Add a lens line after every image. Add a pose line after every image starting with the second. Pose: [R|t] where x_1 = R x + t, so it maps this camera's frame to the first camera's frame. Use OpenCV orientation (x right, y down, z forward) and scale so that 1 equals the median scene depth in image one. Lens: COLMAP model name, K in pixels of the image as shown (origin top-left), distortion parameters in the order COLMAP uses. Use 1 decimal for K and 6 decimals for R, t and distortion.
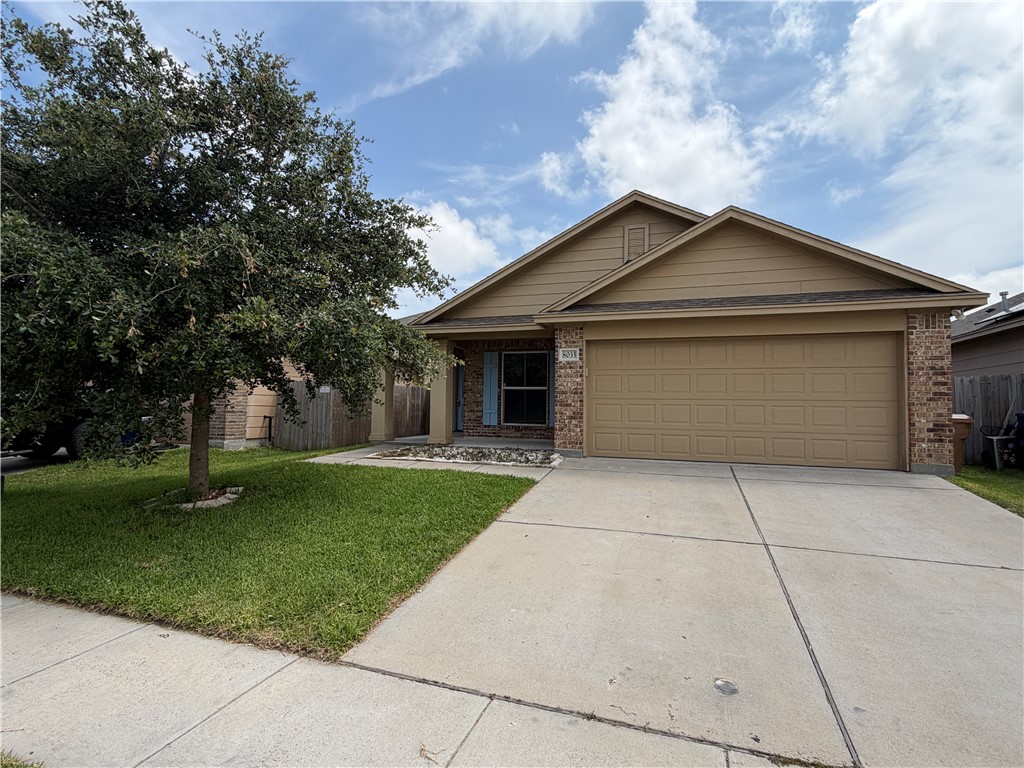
lens RADIAL K [[504.5, 0, 515.1], [0, 504.5, 384.5], [0, 0, 1]] dist [-0.005345, 0.002763]
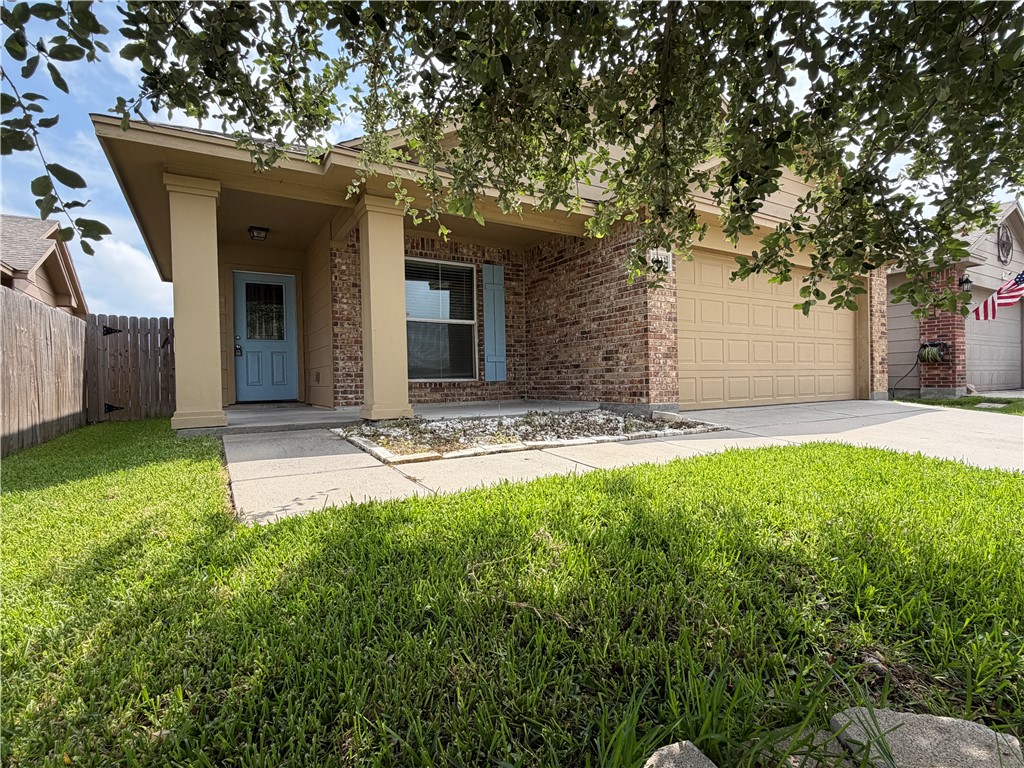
lens RADIAL K [[504.5, 0, 510.9], [0, 504.5, 382.3], [0, 0, 1]] dist [-0.005345, 0.002763]
pose [[0.655482, -0.029518, 0.754633, -0.528290], [-0.007399, 0.998937, 0.045501, 0.071980], [-0.755174, -0.035409, 0.654567, 0.718180]]
